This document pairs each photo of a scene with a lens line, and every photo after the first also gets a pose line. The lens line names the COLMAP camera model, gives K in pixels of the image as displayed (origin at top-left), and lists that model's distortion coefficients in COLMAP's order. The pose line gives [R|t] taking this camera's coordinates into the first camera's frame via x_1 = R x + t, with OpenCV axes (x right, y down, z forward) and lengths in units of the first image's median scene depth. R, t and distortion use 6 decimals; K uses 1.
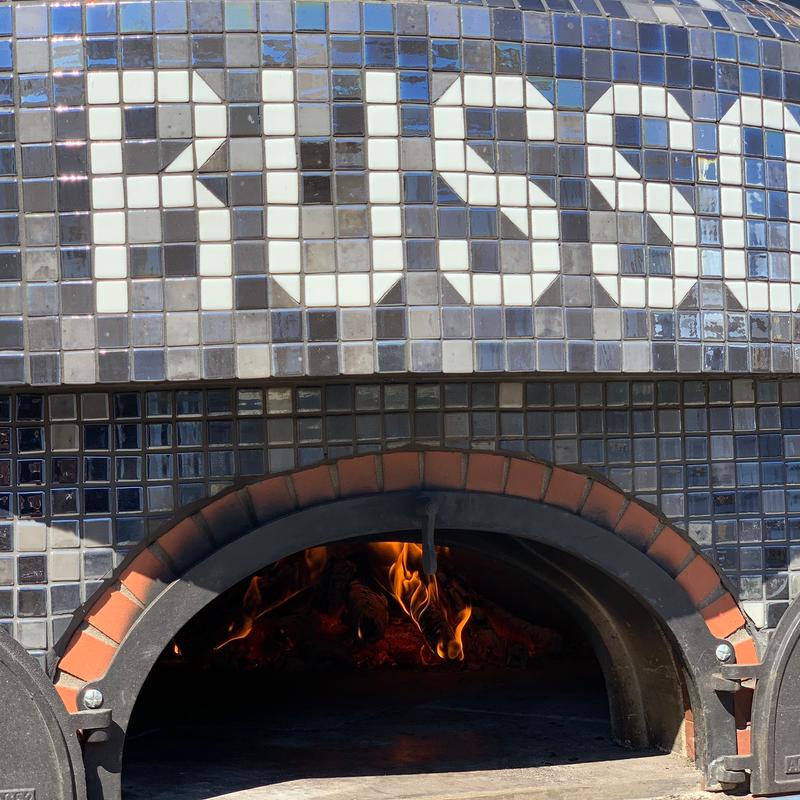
lens RADIAL K [[1635.1, 0, 398.7], [0, 1635.1, 403.7], [0, 0, 1]] dist [0.138984, 0.000000]
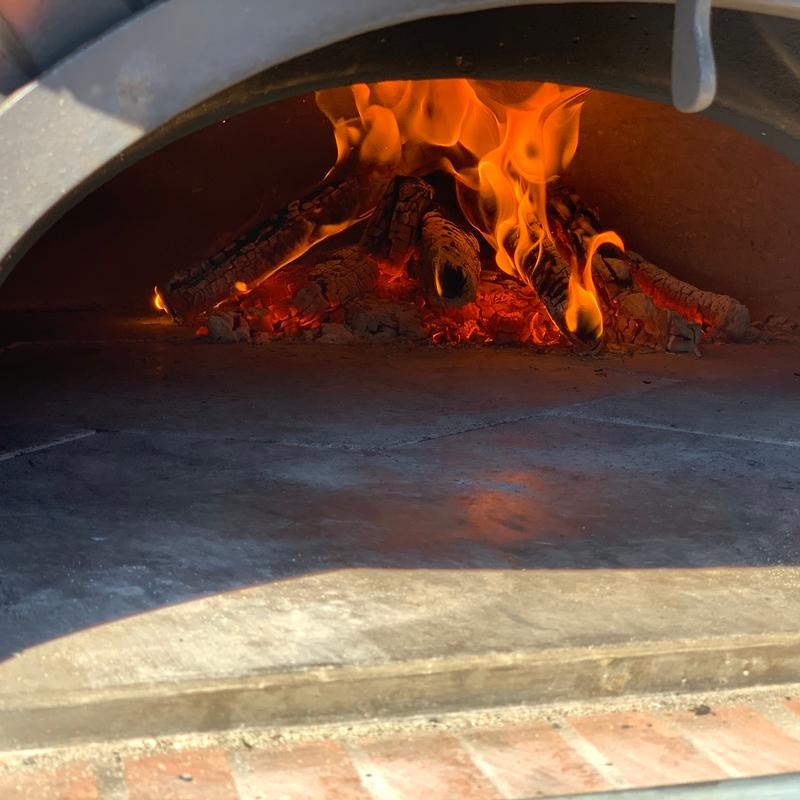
lens RADIAL K [[1635.1, 0, 396.9], [0, 1635.1, 399.4], [0, 0, 1]] dist [0.138984, 0.000000]
pose [[0.998663, 0.046390, -0.022808, -0.040672], [-0.041131, 0.980338, 0.192990, 0.102244], [0.031312, -0.191794, 0.980936, 0.627992]]
